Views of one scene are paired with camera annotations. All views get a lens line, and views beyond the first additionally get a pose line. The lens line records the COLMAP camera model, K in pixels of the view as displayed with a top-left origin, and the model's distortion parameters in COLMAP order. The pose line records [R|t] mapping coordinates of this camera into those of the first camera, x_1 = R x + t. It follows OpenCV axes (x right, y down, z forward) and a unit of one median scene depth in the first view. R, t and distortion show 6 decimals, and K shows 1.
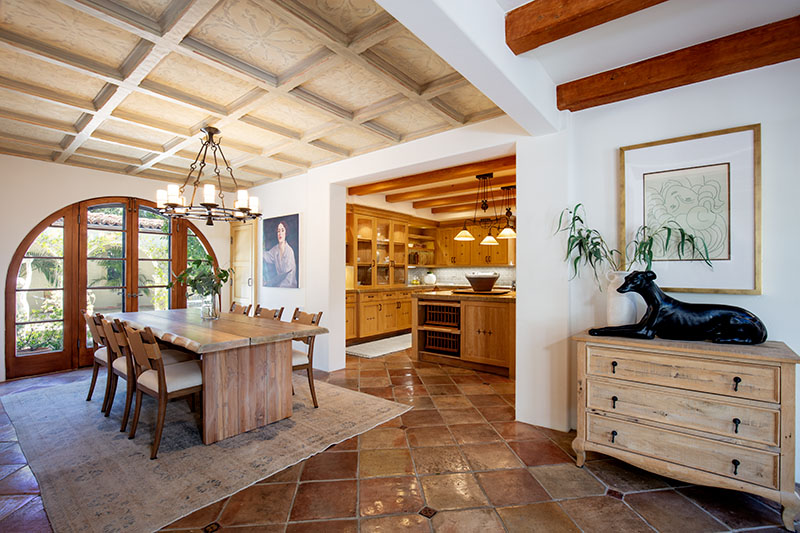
lens RADIAL K [[364.3, 0, 399.8], [0, 364.3, 269.7], [0, 0, 1]] dist [-0.012318, 0.000867]
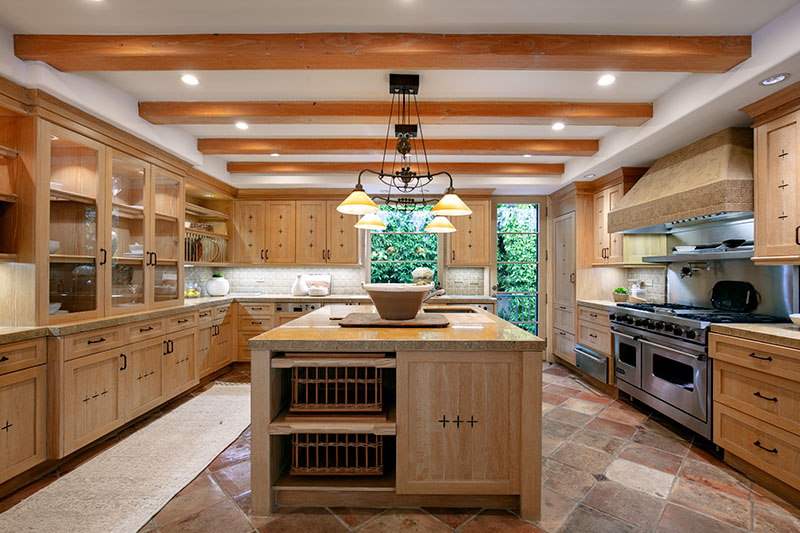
lens RADIAL K [[364.3, 0, 400.5], [0, 364.3, 267.8], [0, 0, 1]] dist [-0.012318, 0.000867]
pose [[0.782833, 0.007283, 0.622189, -0.061225], [-0.008640, 0.999962, -0.000833, -0.007574], [-0.622171, -0.004724, 0.782867, 0.460075]]
